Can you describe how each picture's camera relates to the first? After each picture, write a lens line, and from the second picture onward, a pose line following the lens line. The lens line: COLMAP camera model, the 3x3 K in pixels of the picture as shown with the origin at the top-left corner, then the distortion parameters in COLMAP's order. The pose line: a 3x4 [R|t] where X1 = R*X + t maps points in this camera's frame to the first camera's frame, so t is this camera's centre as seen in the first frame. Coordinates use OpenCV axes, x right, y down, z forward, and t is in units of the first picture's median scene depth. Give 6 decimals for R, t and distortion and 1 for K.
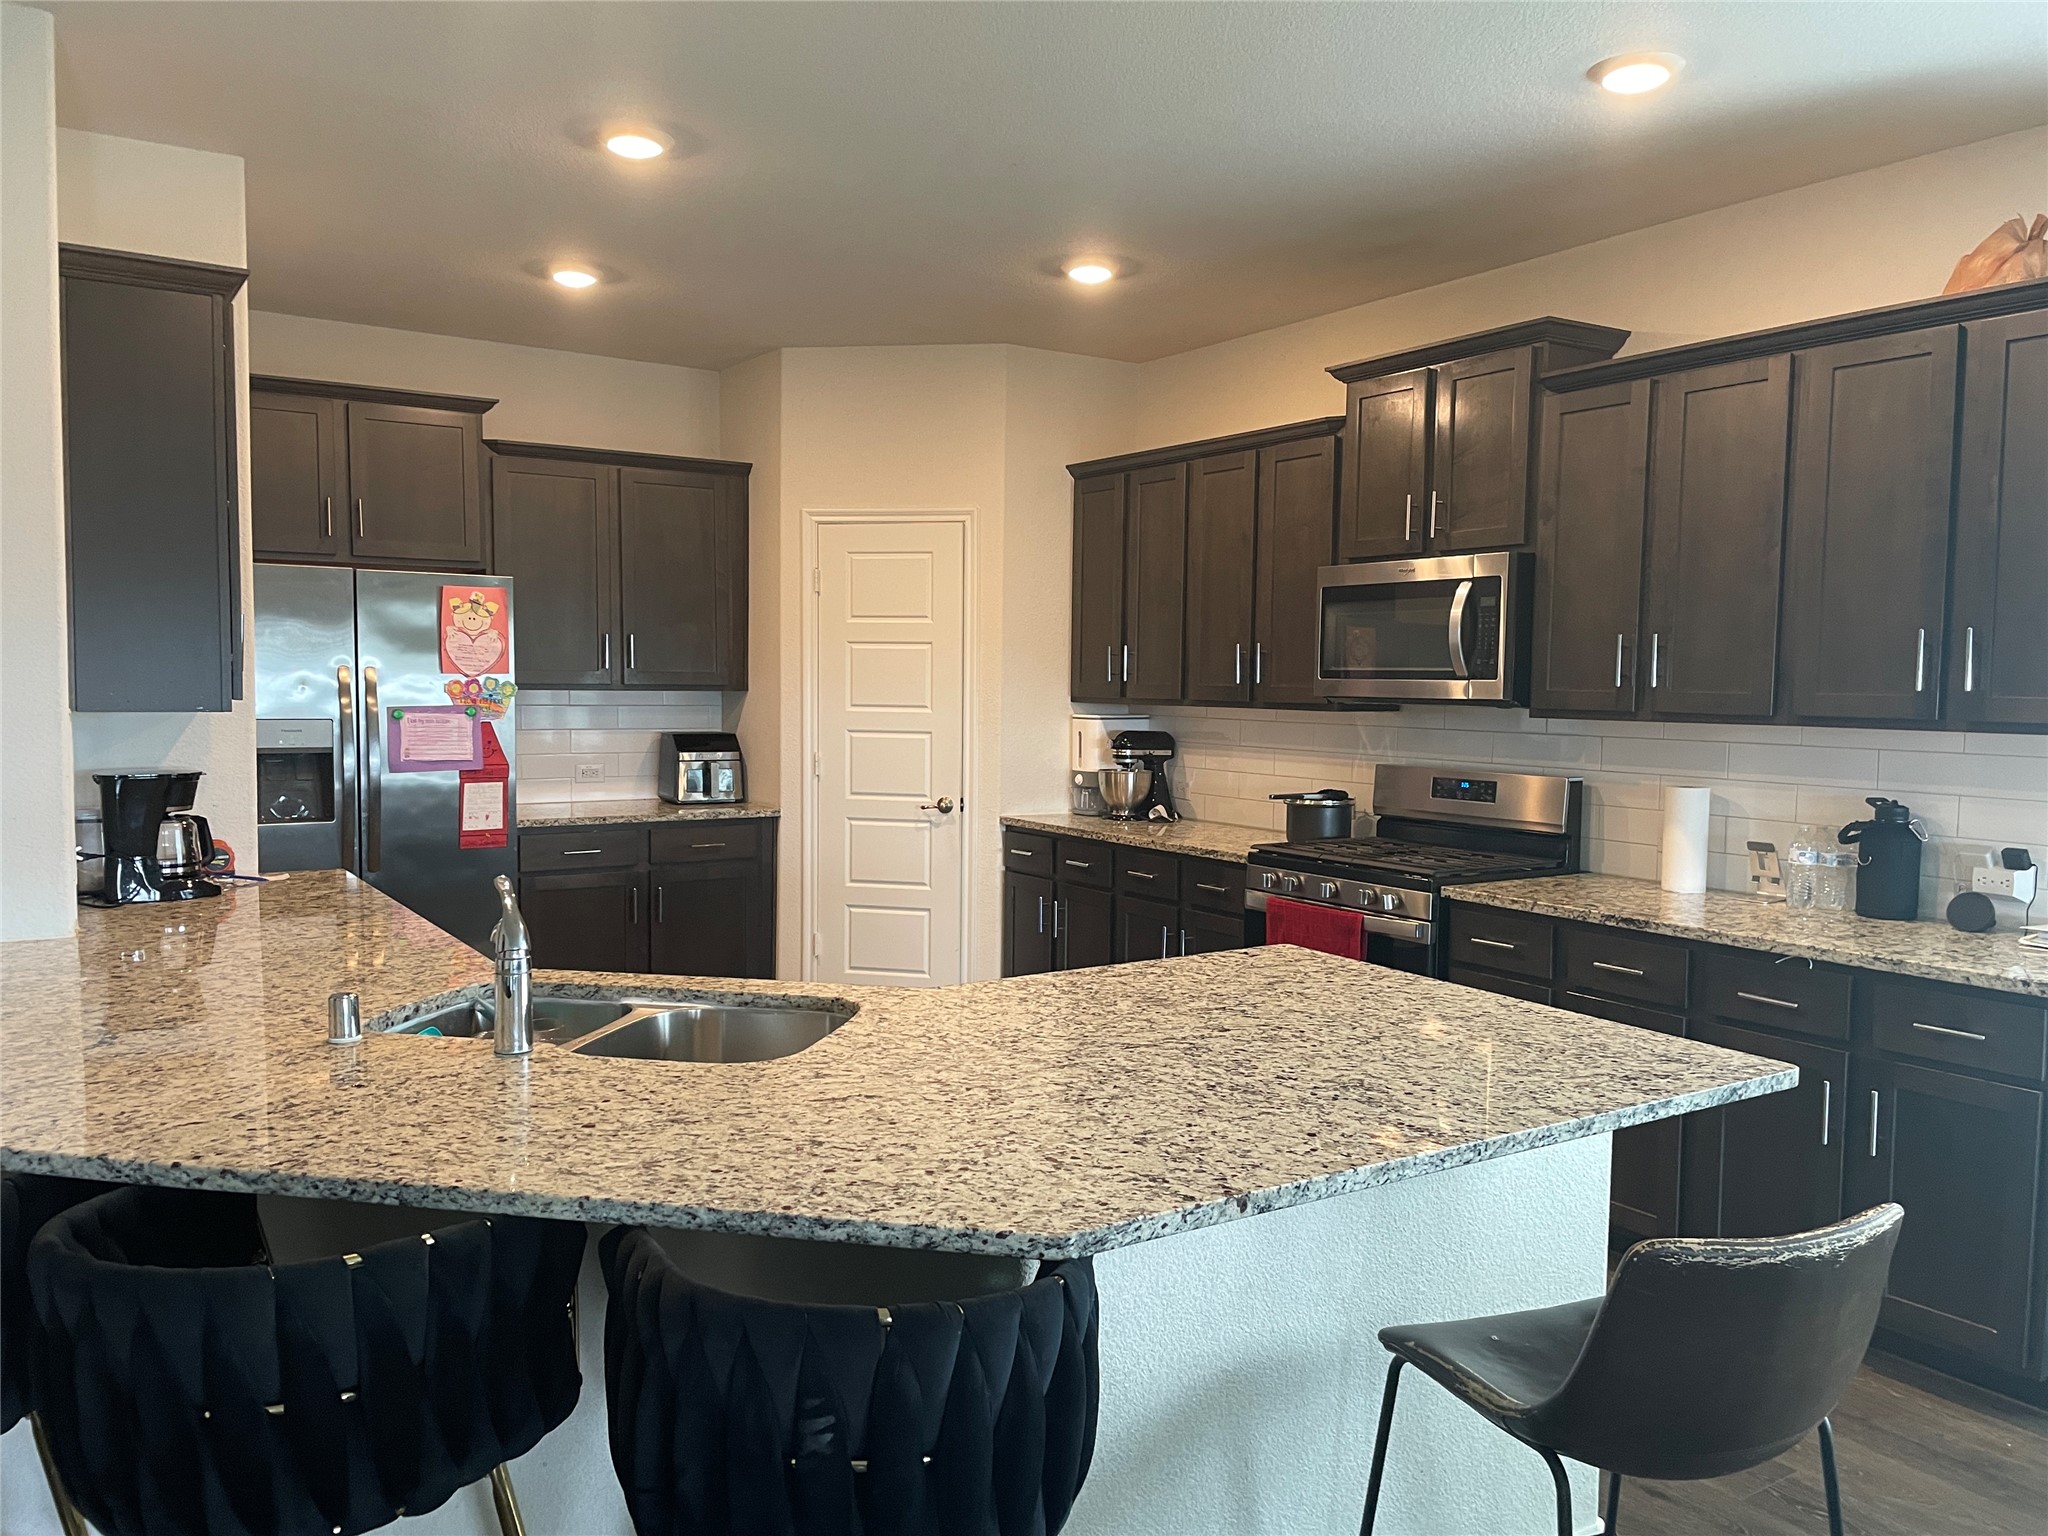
lens RADIAL K [[1532.3, 0, 1033.9], [0, 1532.3, 769.7], [0, 0, 1]] dist [0.089846, -0.119632]
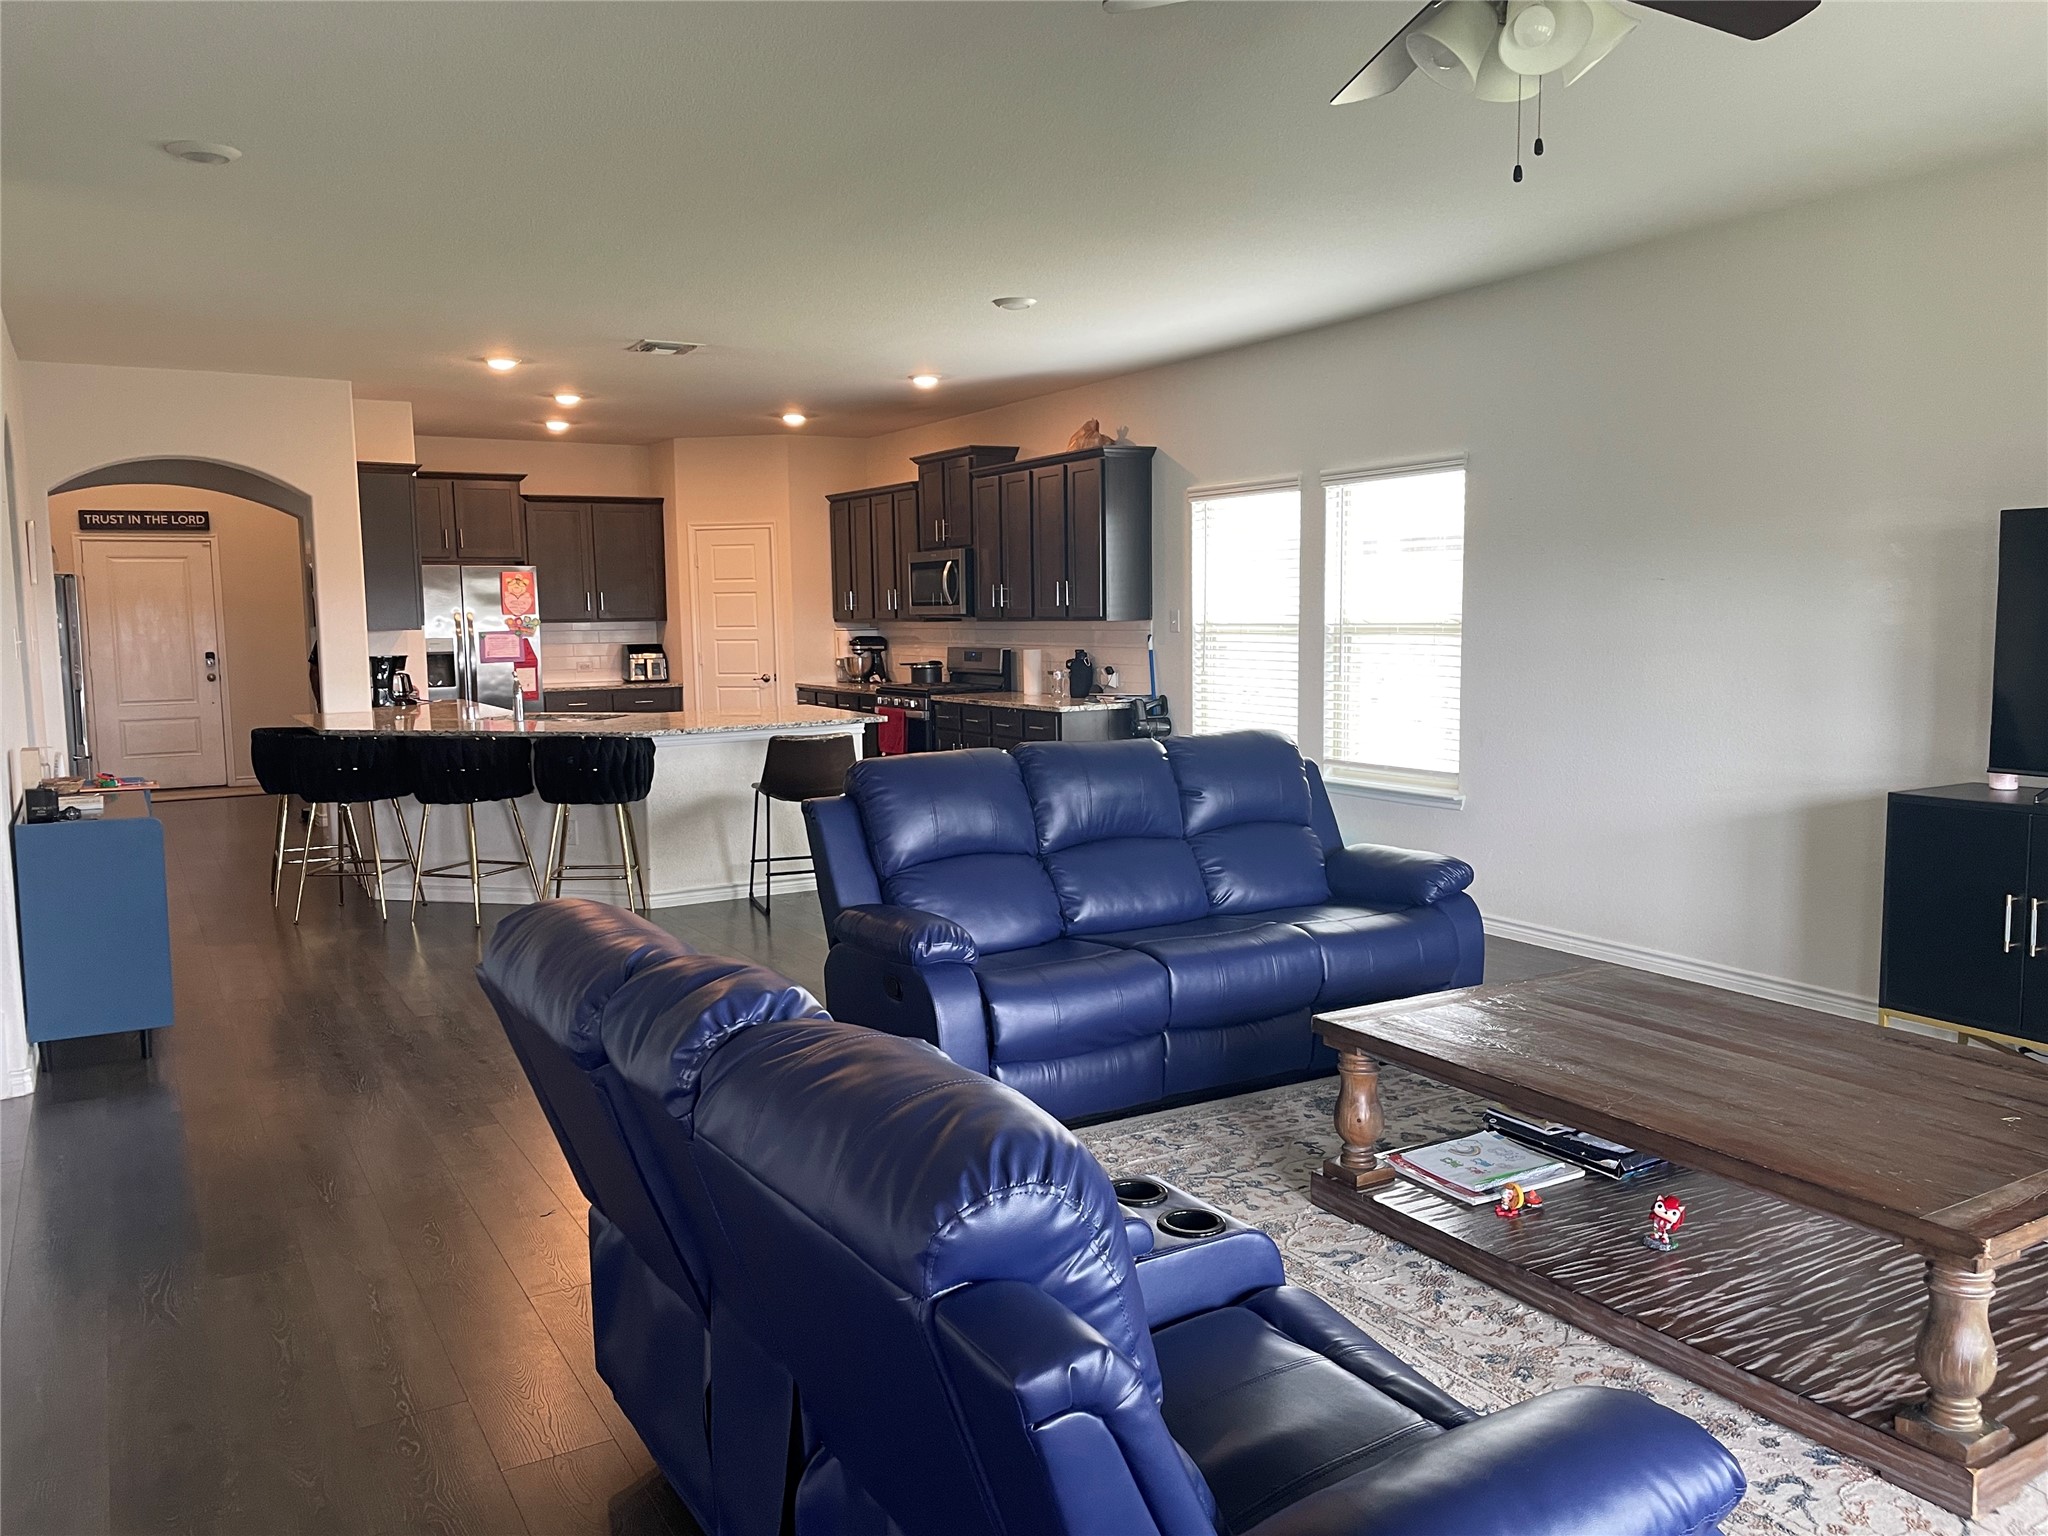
lens RADIAL K [[1532.3, 0, 1015.9], [0, 1532.3, 768.6], [0, 0, 1]] dist [0.089846, -0.119632]
pose [[0.997792, -0.022826, -0.062366, 0.413645], [0.025453, 0.998808, 0.041655, 0.072075], [0.061341, -0.043151, 0.997184, -0.998944]]
